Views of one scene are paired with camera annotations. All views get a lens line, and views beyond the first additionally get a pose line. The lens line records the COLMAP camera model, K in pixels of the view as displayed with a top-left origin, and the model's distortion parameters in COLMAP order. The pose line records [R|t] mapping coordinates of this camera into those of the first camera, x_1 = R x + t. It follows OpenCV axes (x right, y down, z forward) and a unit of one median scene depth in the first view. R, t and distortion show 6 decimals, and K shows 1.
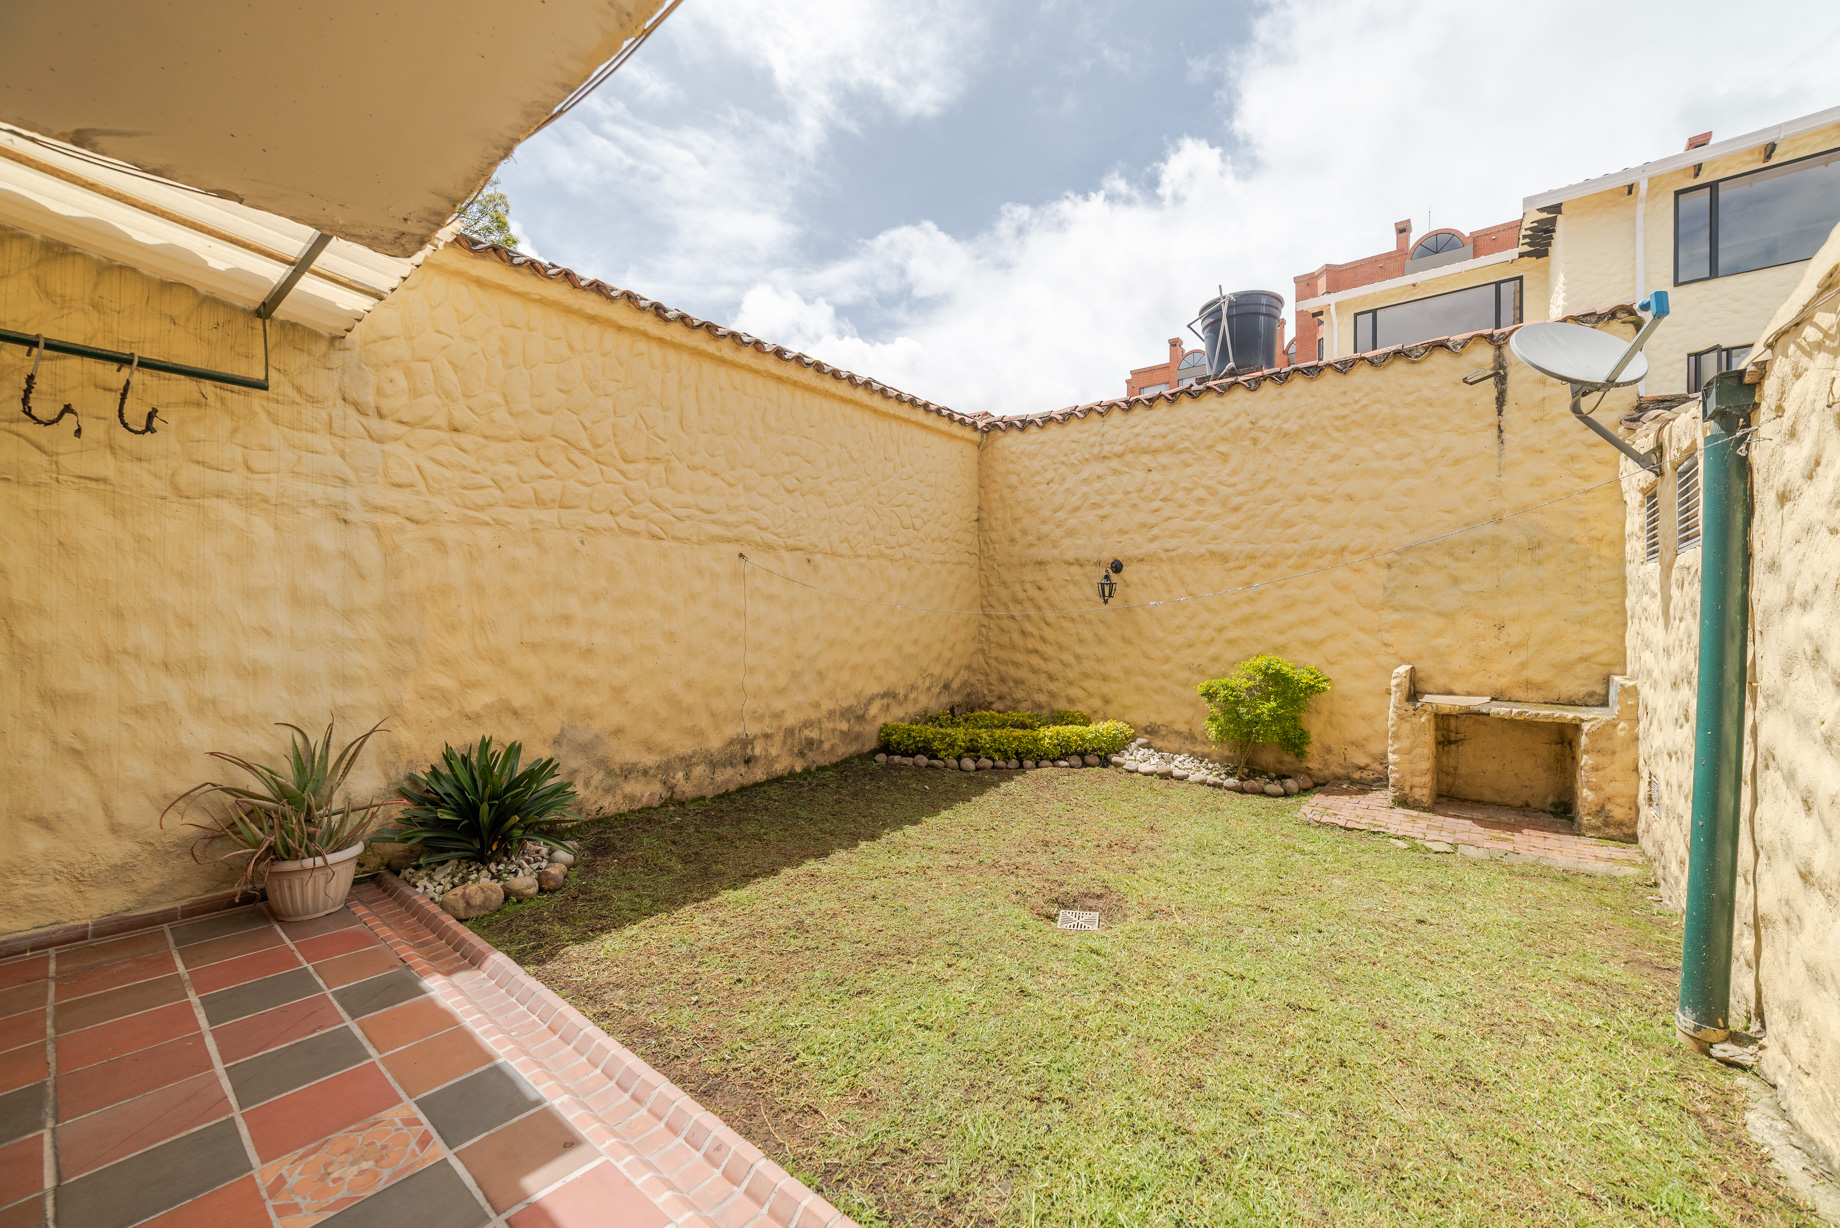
lens RADIAL K [[711.3, 0, 925.1], [0, 711.3, 613.7], [0, 0, 1]] dist [-0.022990, 0.011186]
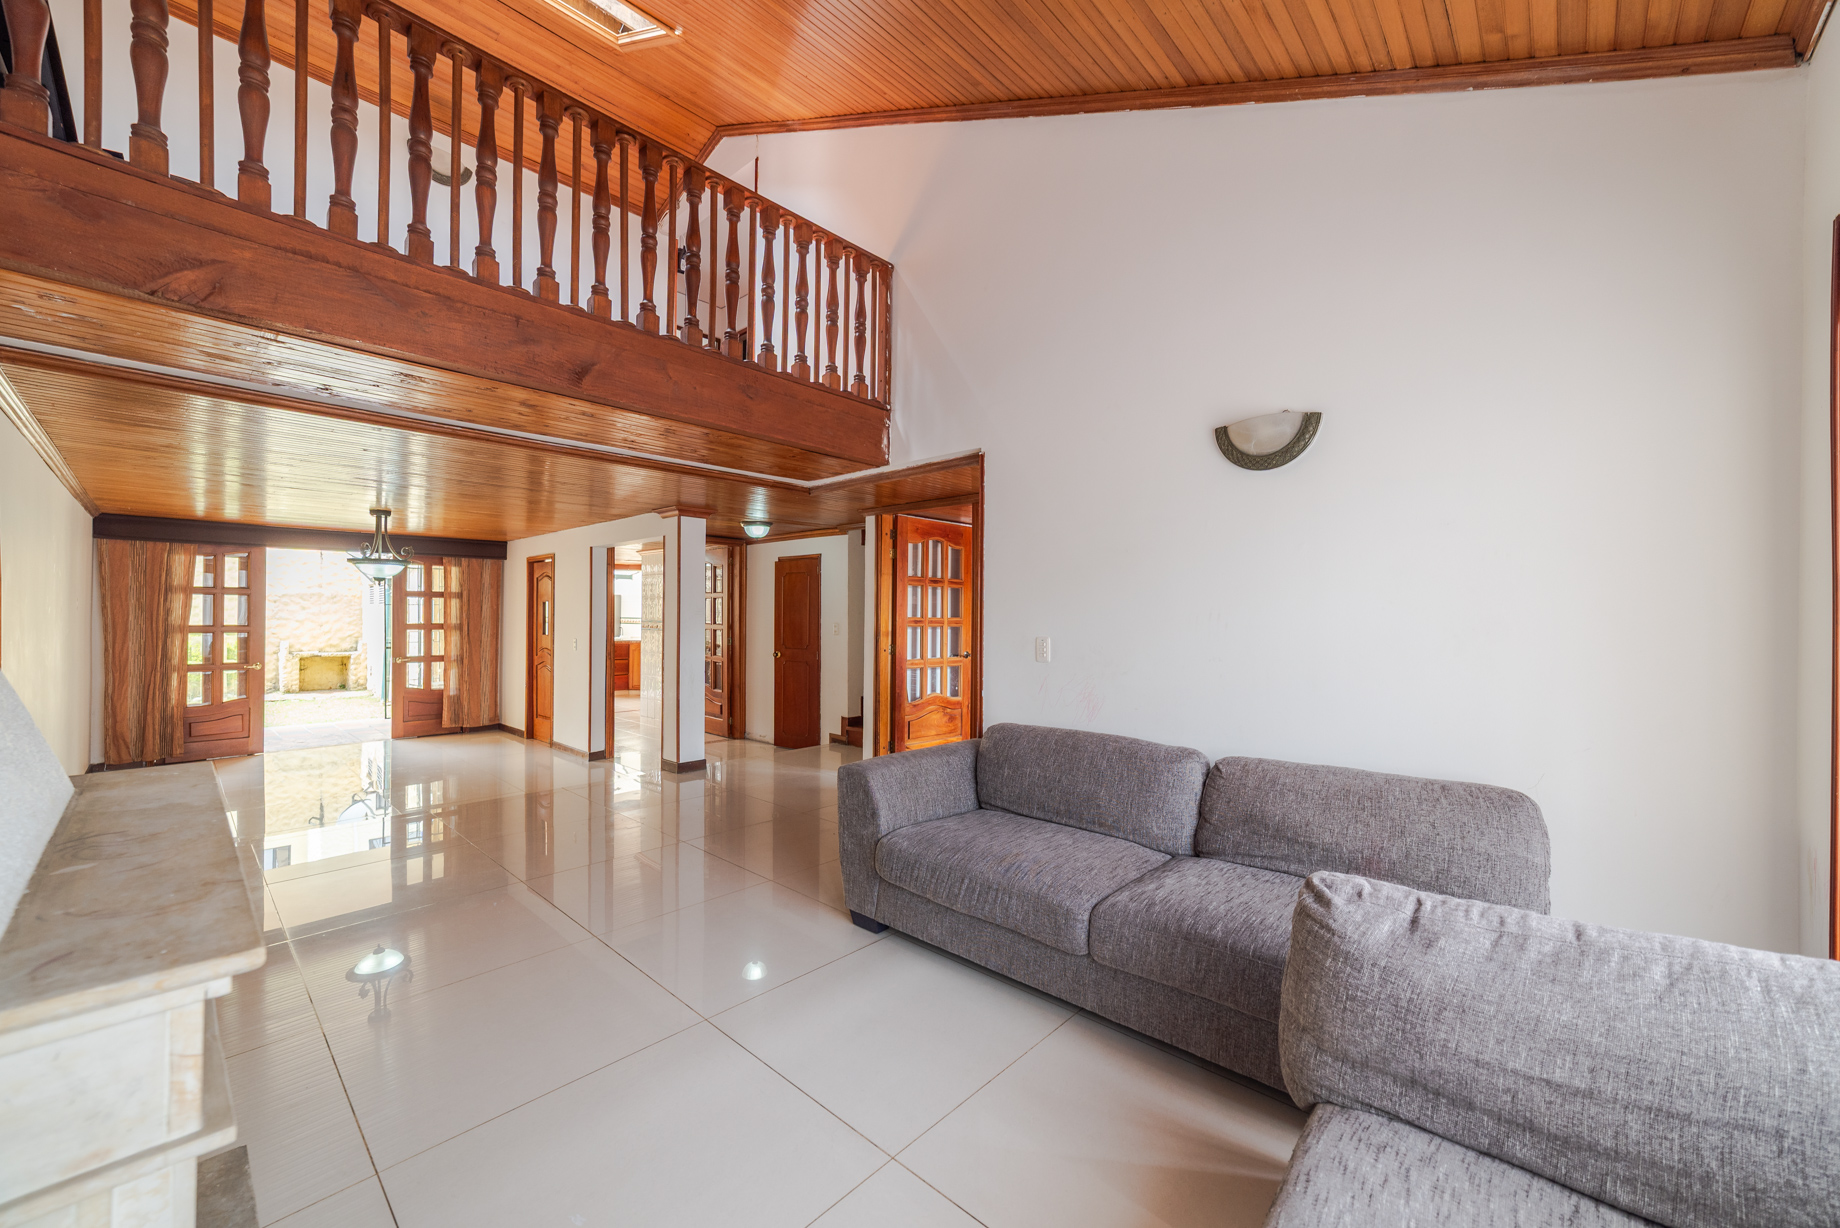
lens RADIAL K [[711.3, 0, 925.1], [0, 711.3, 613.7], [0, 0, 1]] dist [-0.022990, 0.011186]
pose [[0.063823, 0.000555, 0.997961, -1.603679], [-0.002433, 0.999997, -0.000400, -0.029394], [-0.997958, -0.002403, 0.063824, -1.384351]]
